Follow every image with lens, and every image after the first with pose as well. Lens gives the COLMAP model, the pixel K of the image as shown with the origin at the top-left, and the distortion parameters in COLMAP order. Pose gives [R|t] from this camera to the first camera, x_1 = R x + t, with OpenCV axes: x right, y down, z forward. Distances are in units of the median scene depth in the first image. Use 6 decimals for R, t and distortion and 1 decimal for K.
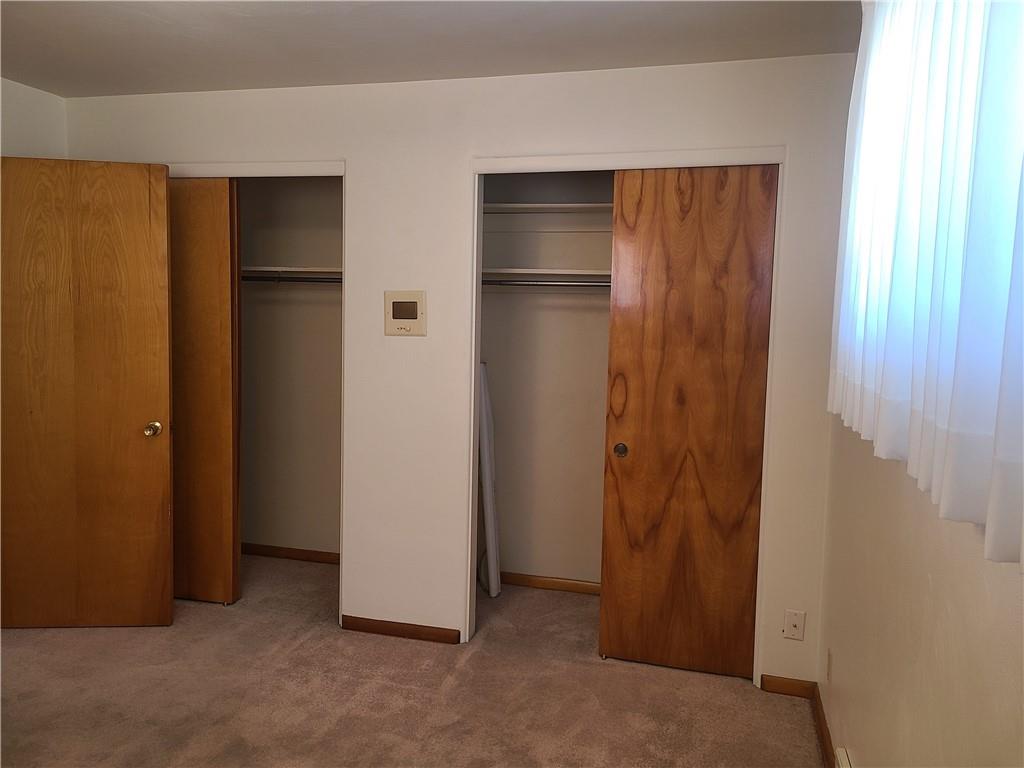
lens RADIAL K [[780.1, 0, 518.0], [0, 780.1, 377.6], [0, 0, 1]] dist [0.065909, -0.028827]
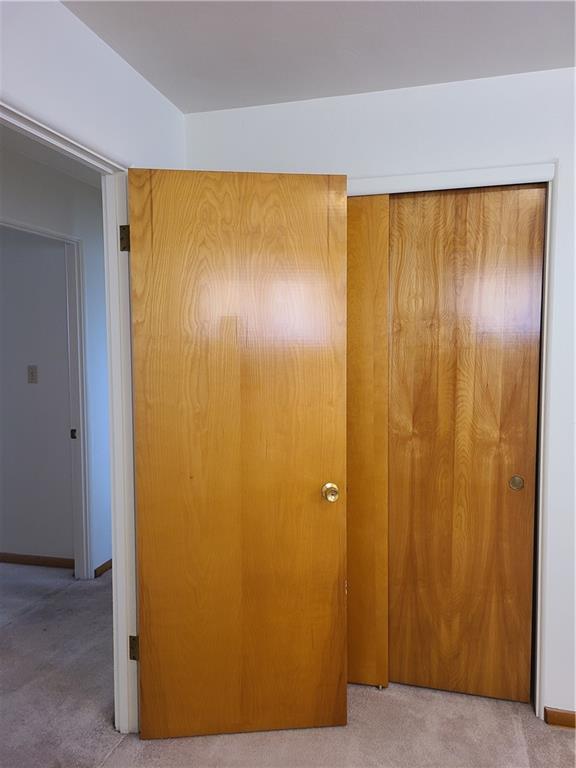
lens RADIAL K [[585.1, 0, 285.4], [0, 585.1, 390.0], [0, 0, 1]] dist [0.065909, -0.028827]
pose [[0.999182, -0.030937, 0.026058, -0.532196], [0.031160, 0.999481, -0.008176, -0.040727], [-0.025791, 0.008981, 0.999627, 0.386313]]
